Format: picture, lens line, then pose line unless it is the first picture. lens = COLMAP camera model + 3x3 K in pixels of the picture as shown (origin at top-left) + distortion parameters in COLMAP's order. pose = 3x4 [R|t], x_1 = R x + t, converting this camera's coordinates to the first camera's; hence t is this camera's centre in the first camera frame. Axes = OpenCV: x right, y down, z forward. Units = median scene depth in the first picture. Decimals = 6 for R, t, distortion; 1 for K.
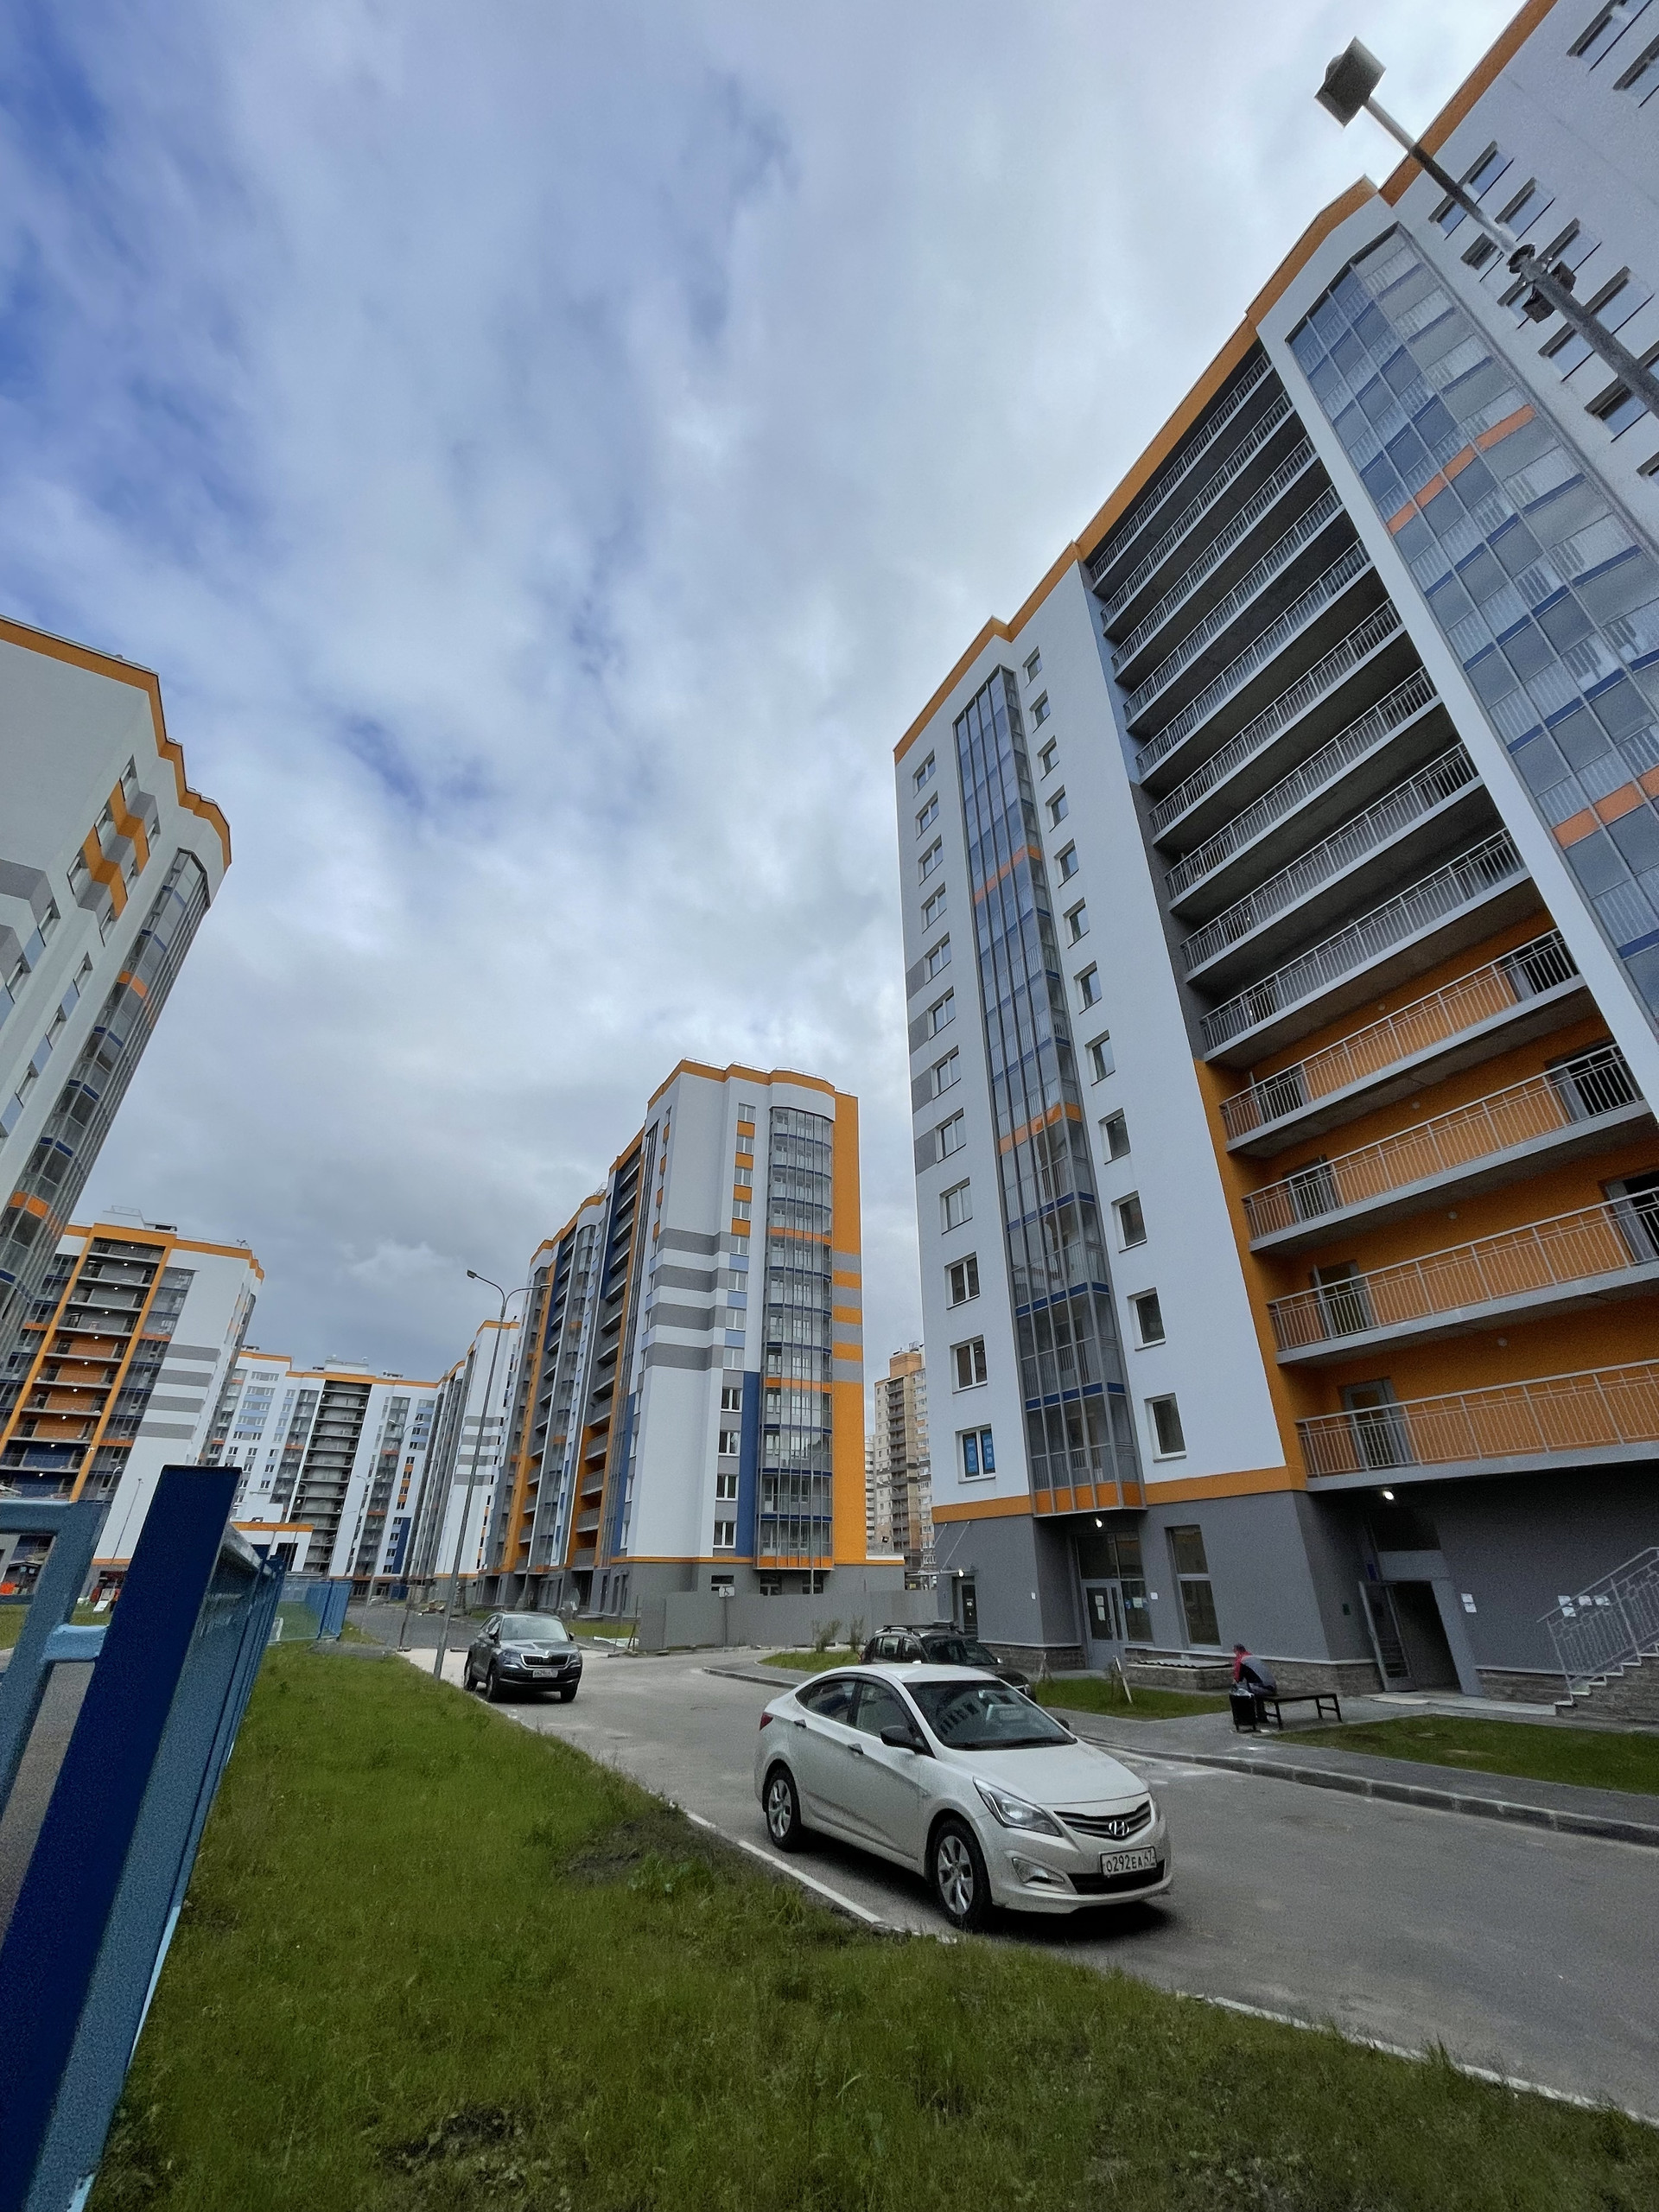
lens RADIAL K [[898.8, 0, 818.3], [0, 898.8, 1095.5], [0, 0, 1]] dist [0.004239, -0.001093]
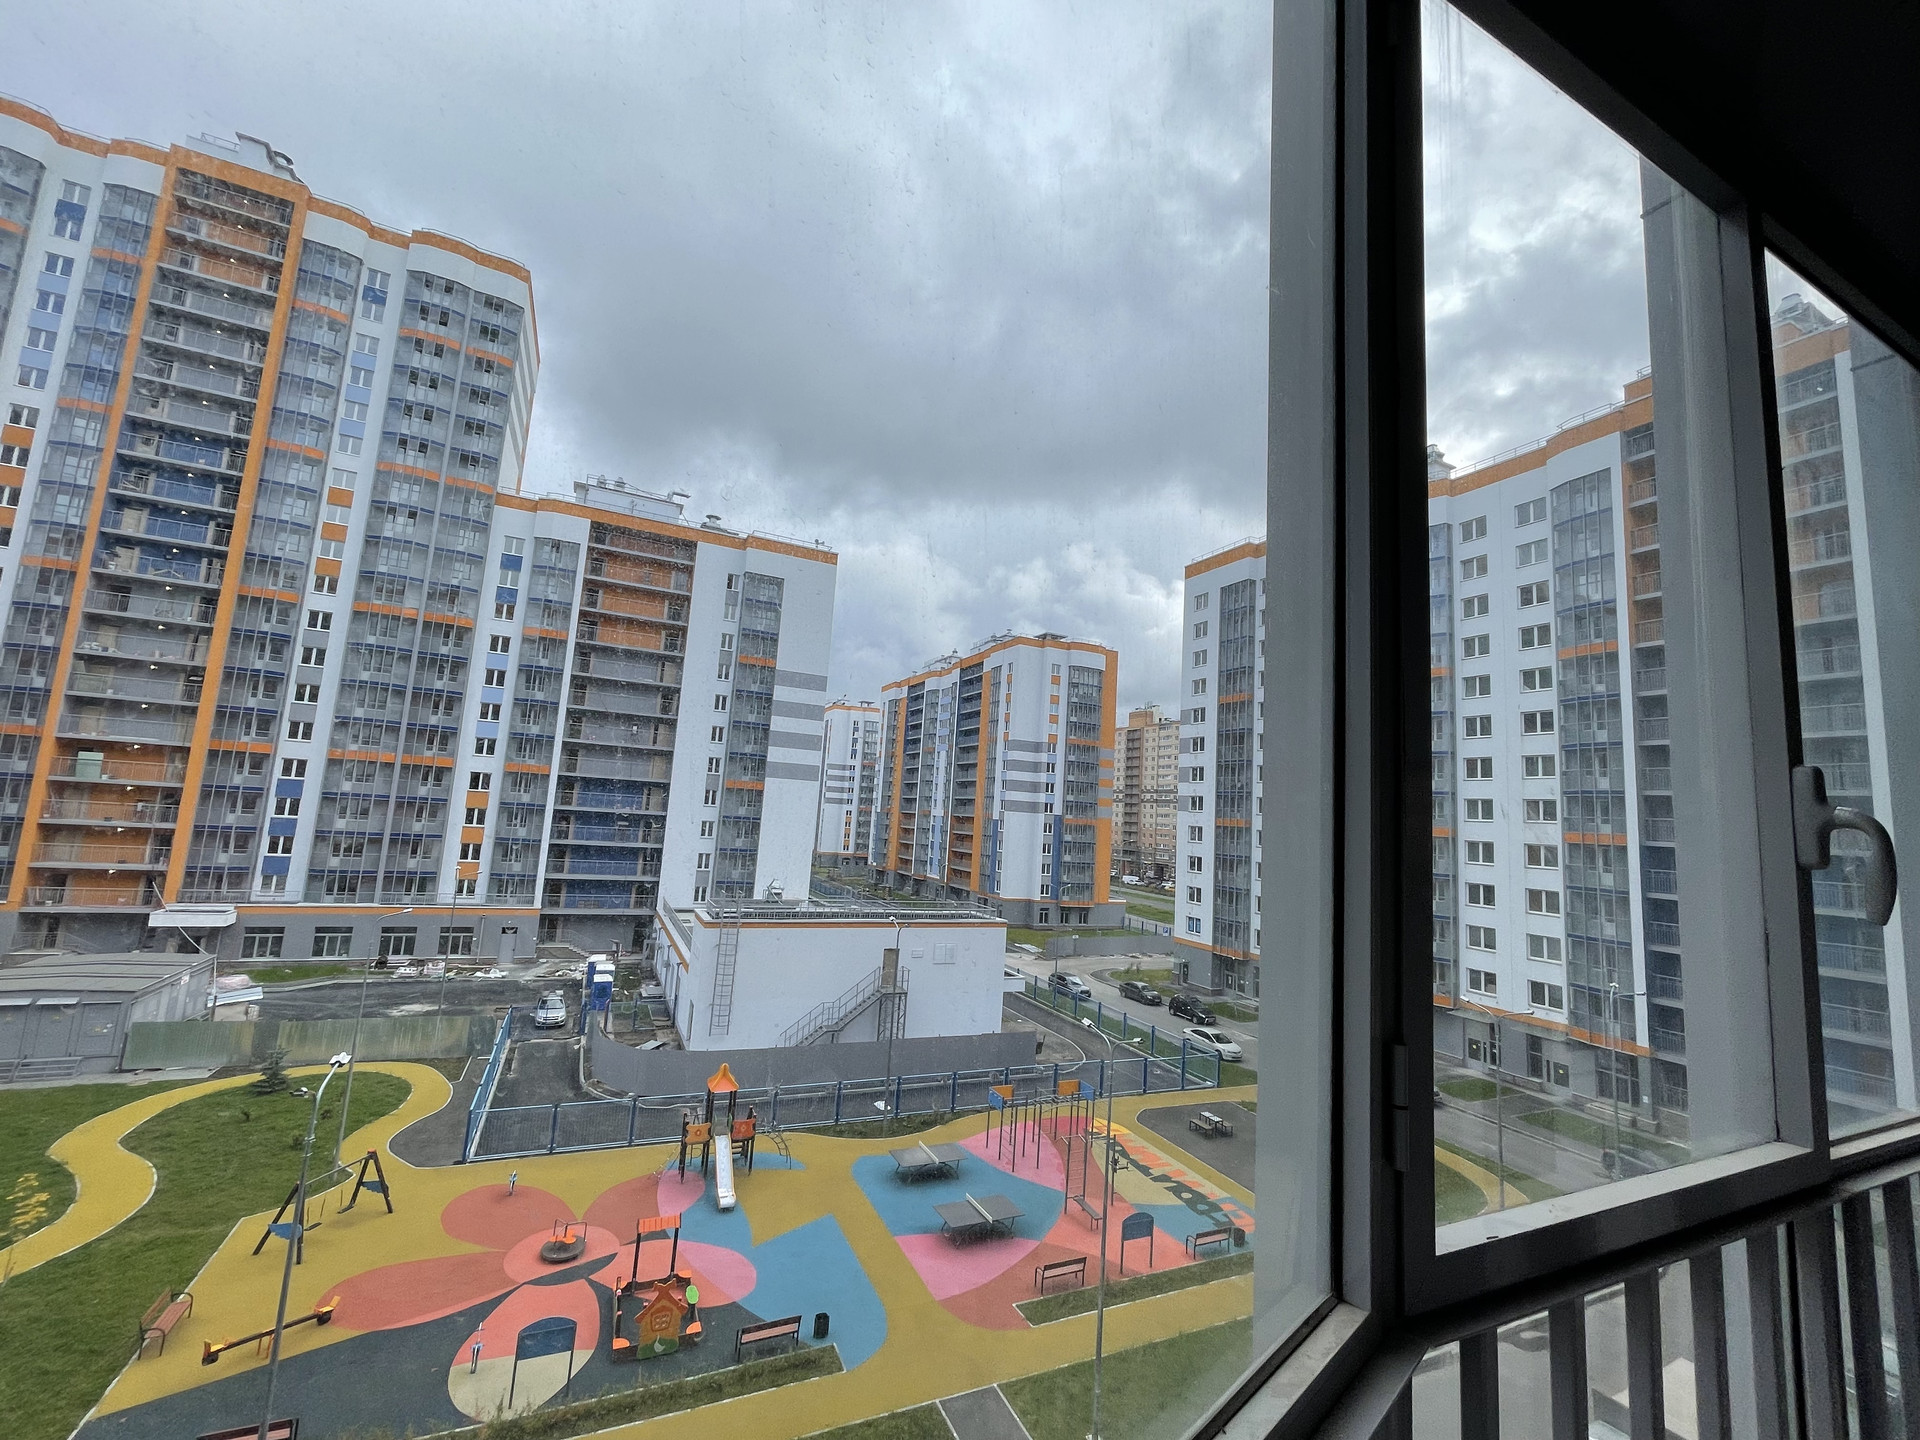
lens RADIAL K [[780.2, 0, 950.5], [0, 780.2, 721.0], [0, 0, 1]] dist [0.004239, -0.001093]
pose [[0.997651, 0.052273, -0.044278, -0.268145], [-0.031761, 0.925617, 0.377125, -0.576529], [0.060698, -0.374833, 0.925103, -0.577903]]
